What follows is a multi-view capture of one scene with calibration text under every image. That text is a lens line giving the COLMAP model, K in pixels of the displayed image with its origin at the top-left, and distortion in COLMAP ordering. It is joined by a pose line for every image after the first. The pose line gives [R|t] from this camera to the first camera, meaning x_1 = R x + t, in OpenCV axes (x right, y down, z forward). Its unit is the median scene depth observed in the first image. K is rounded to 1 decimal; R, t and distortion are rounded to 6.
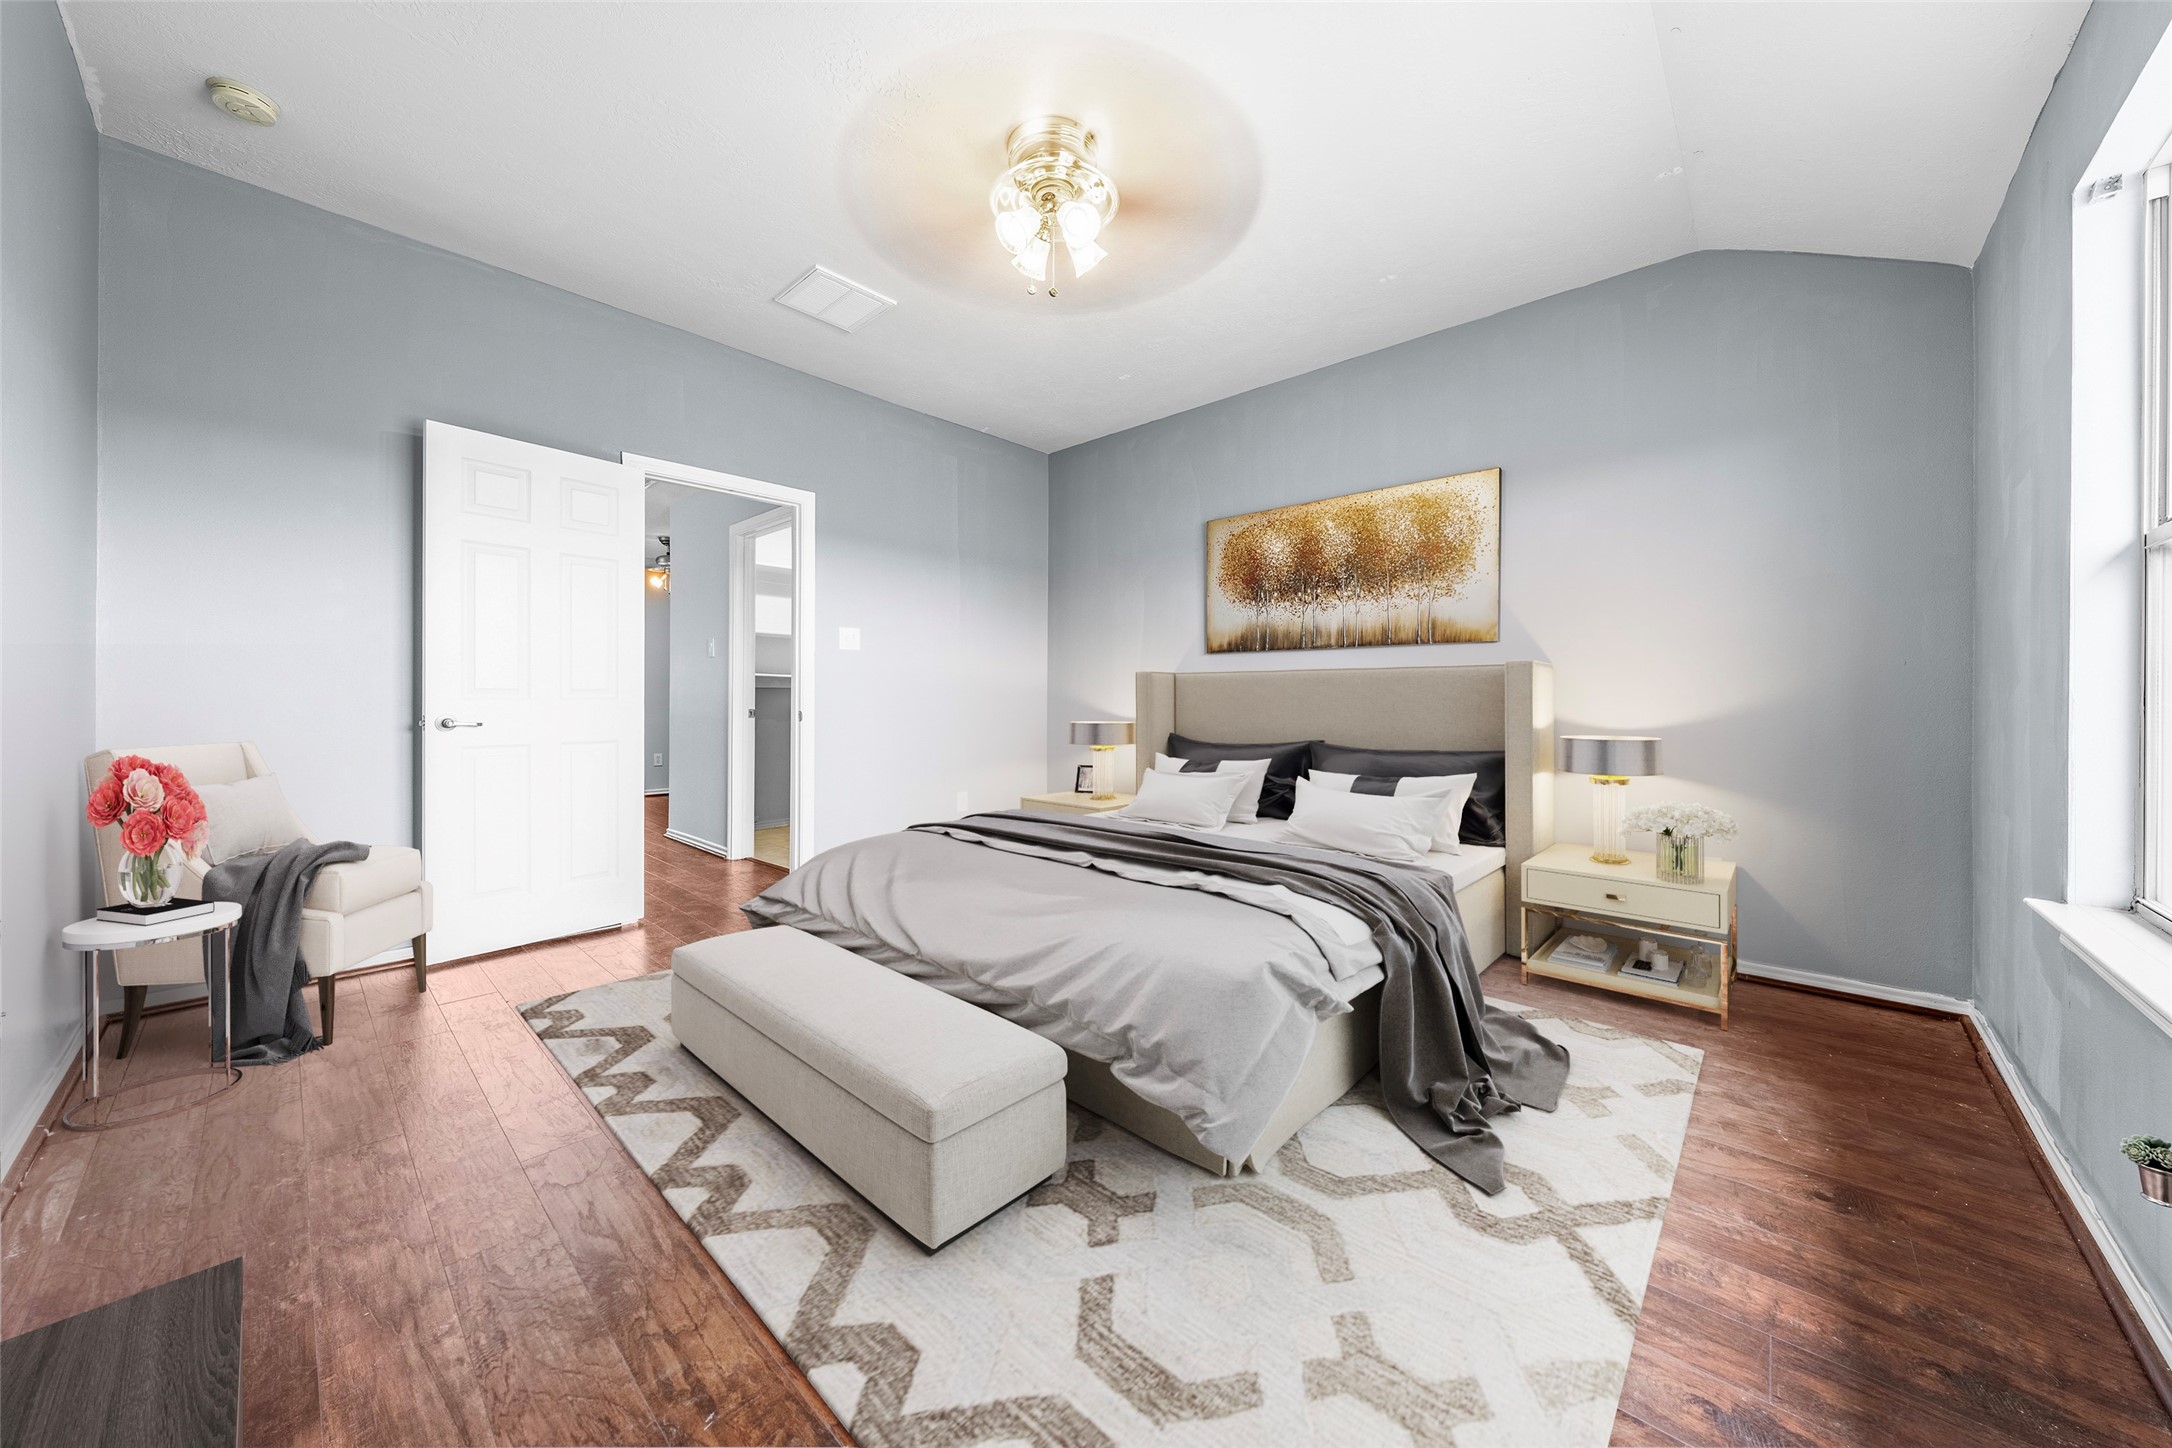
lens RADIAL K [[738.1, 0, 1079.4], [0, 738.1, 715.1], [0, 0, 1]] dist [-0.000197, 0.000148]
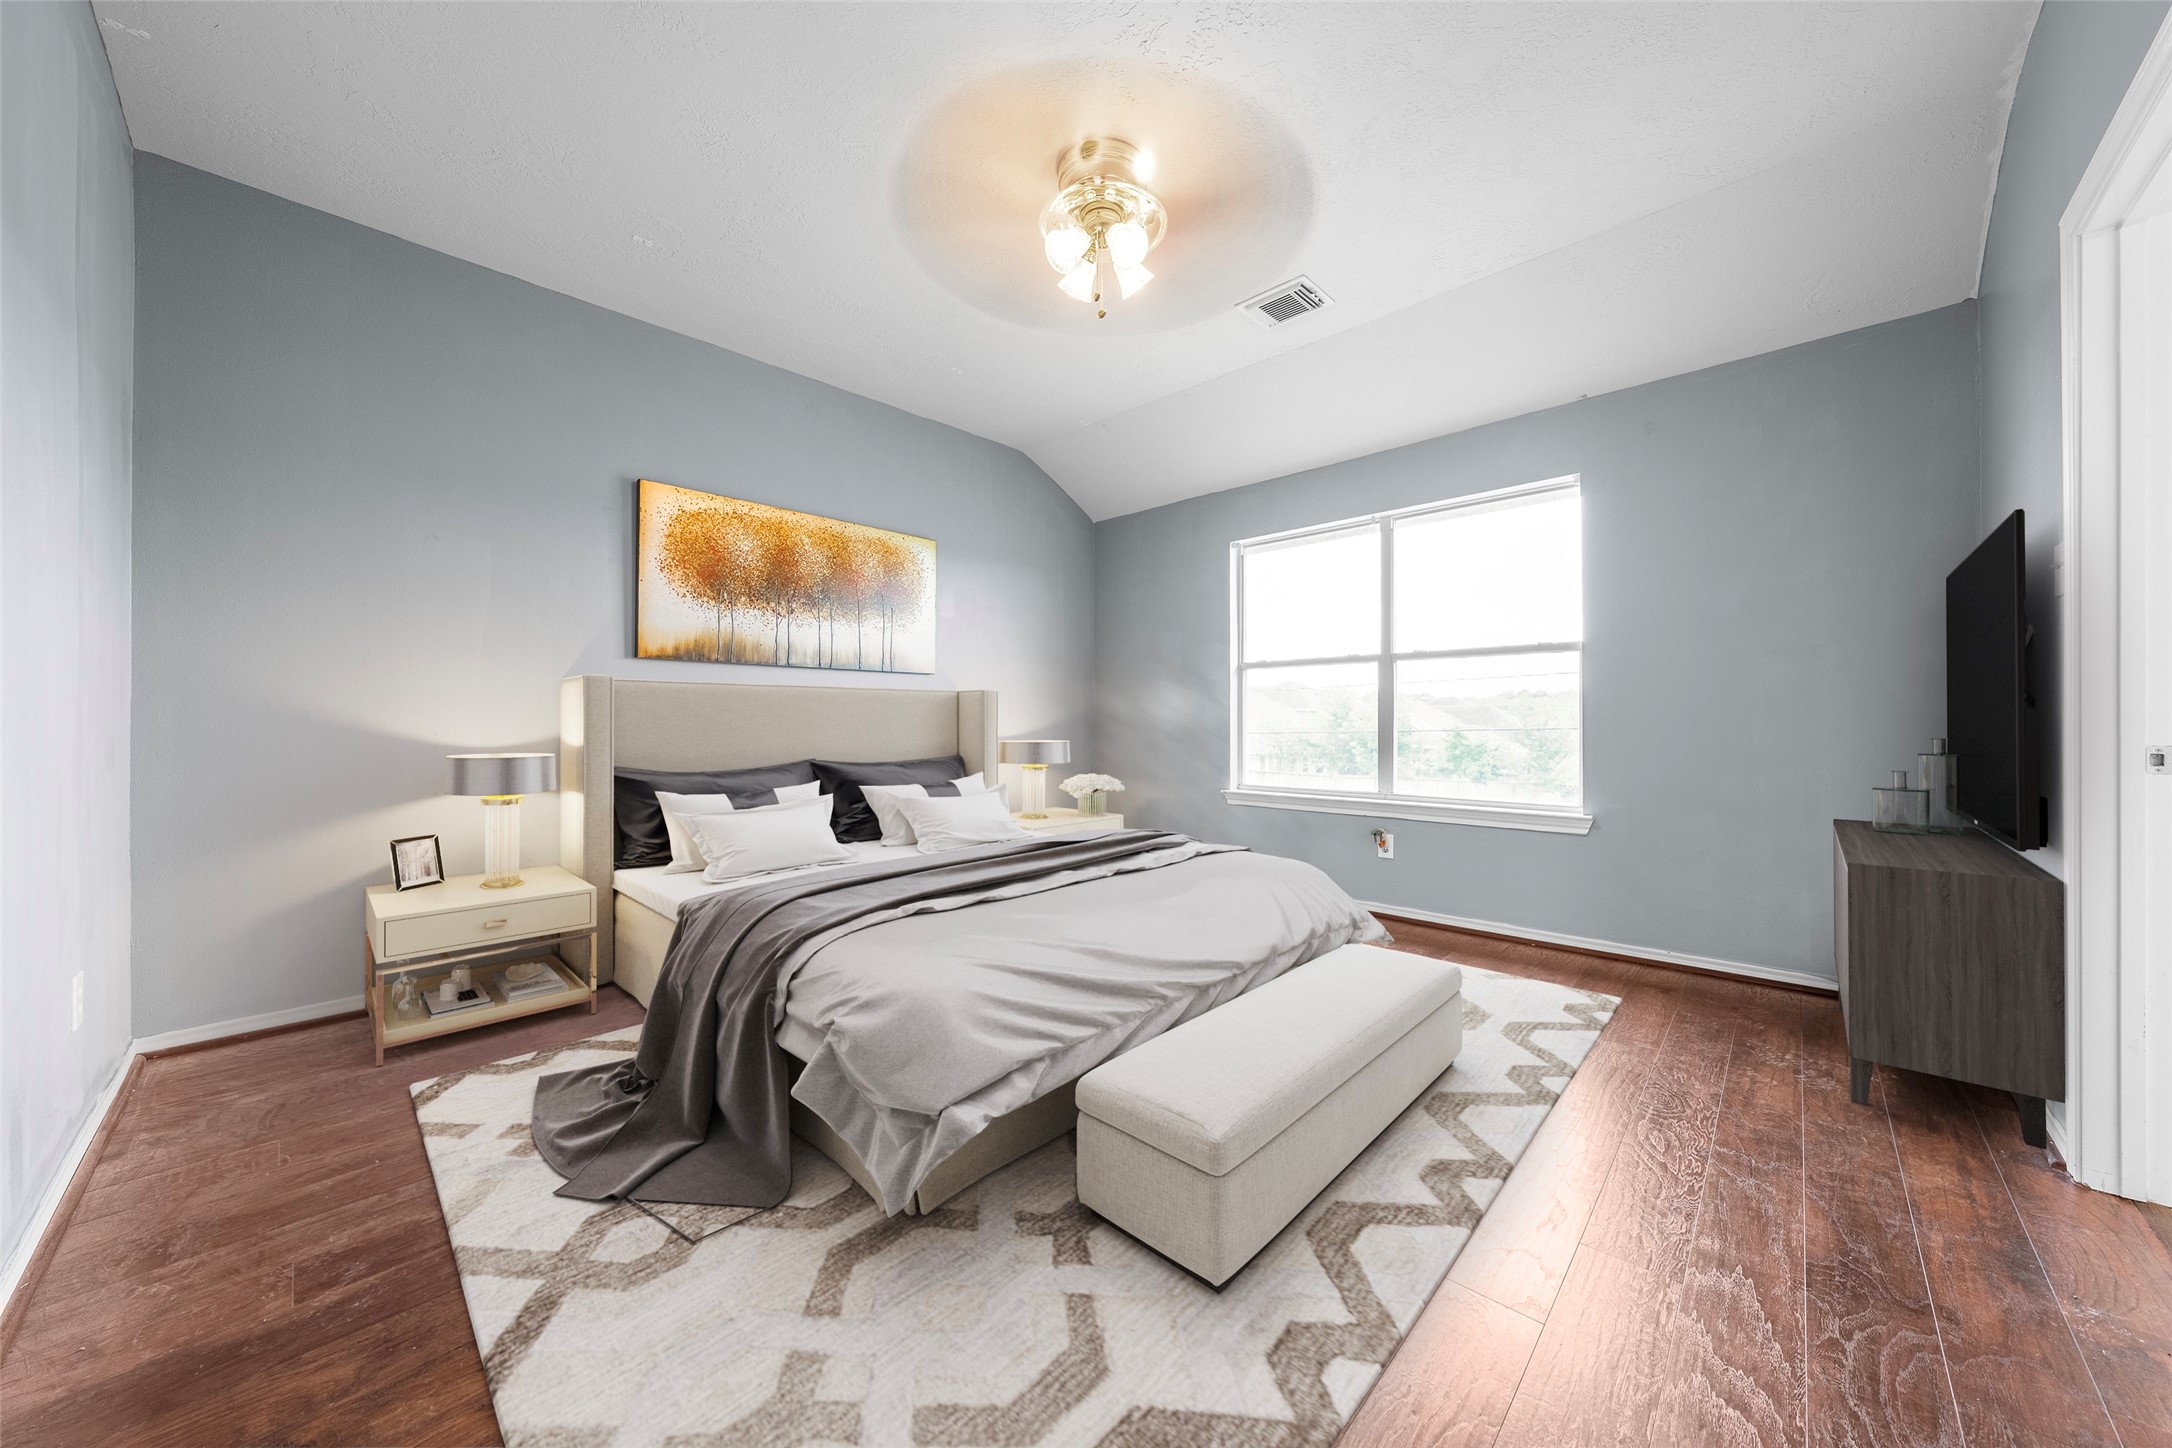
lens RADIAL K [[763.1, 0, 1054.5], [0, 763.1, 725.1], [0, 0, 1]] dist [0.001189, 0.000131]
pose [[0.034886, -0.010521, 0.999336, -1.094493], [0.020356, 0.999745, 0.009815, -0.023678], [-0.999184, 0.020000, 0.035091, 1.039523]]
